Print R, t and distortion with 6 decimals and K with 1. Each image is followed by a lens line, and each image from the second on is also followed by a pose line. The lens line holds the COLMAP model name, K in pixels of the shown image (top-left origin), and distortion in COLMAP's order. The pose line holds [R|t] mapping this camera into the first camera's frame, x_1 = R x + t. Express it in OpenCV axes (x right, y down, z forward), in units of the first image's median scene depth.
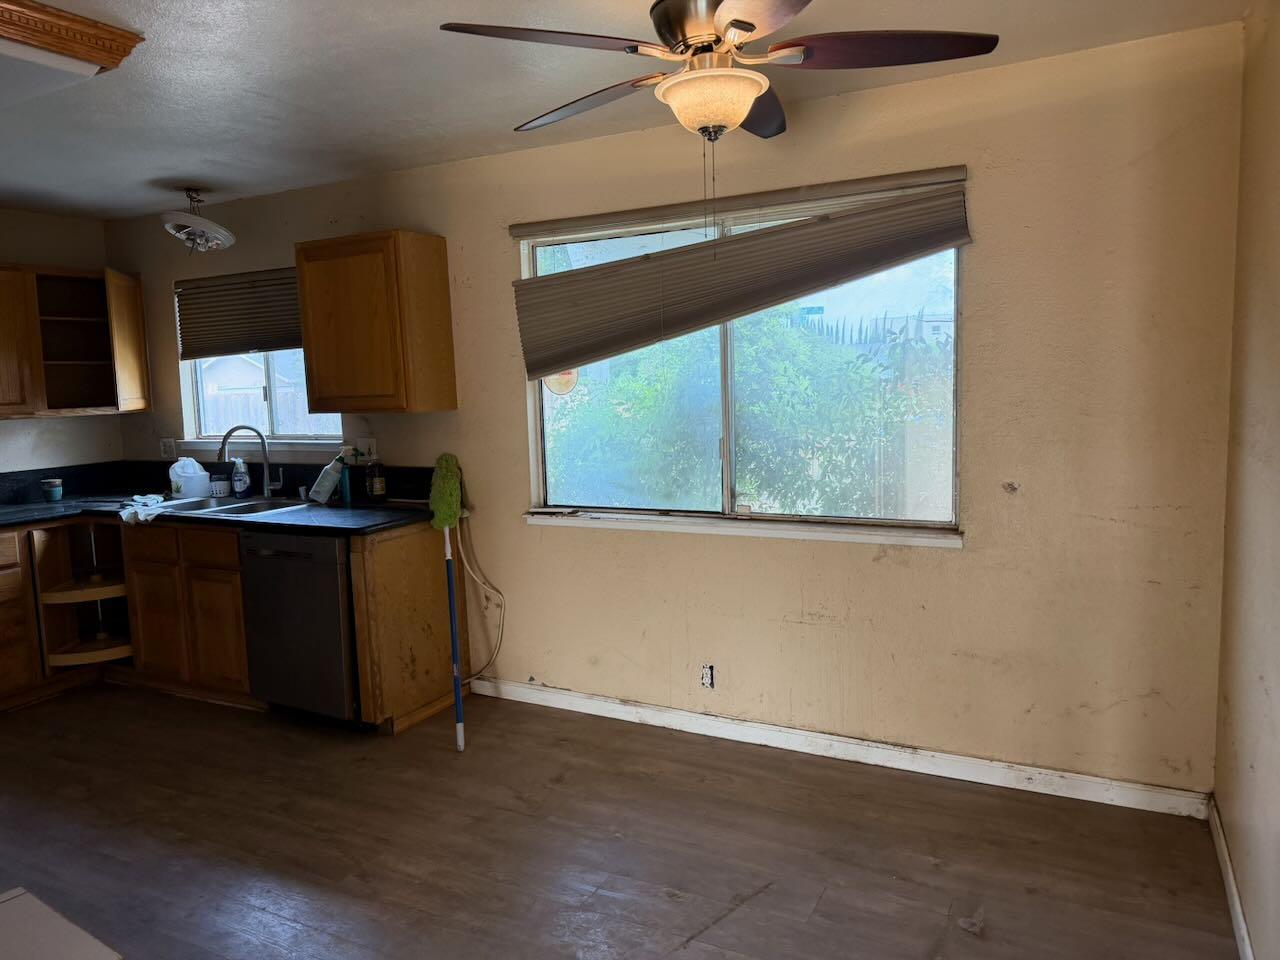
lens RADIAL K [[898.2, 0, 638.8], [0, 898.2, 464.3], [0, 0, 1]] dist [0.095249, -0.002711]
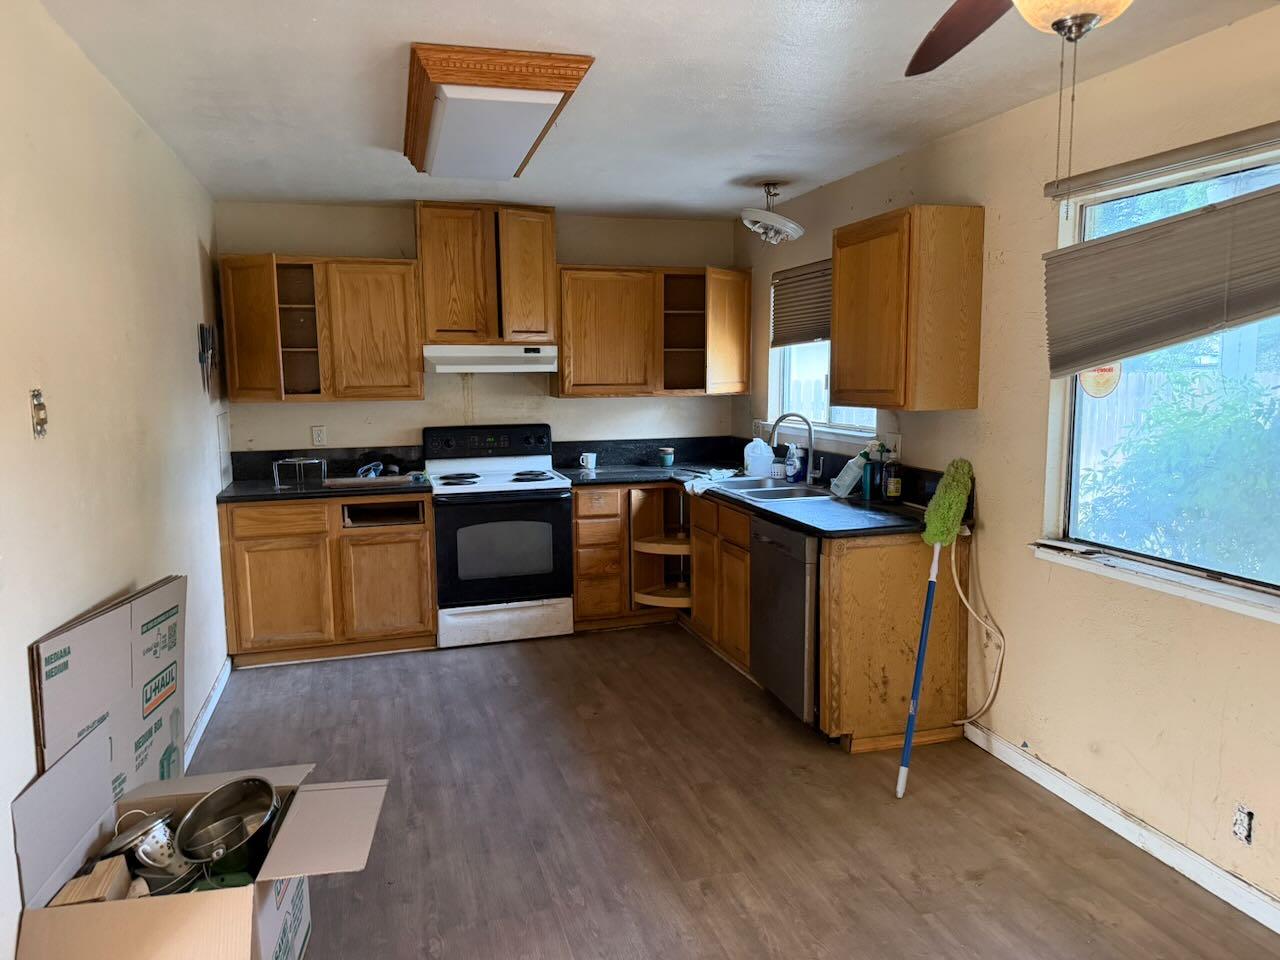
lens RADIAL K [[920.1, 0, 689.1], [0, 920.1, 483.3], [0, 0, 1]] dist [0.104766, -0.090452]
pose [[0.722811, 0.119670, -0.680605, 0.216140], [-0.089374, 0.992808, 0.079648, -0.038481], [0.685241, 0.003258, 0.728309, 0.179354]]
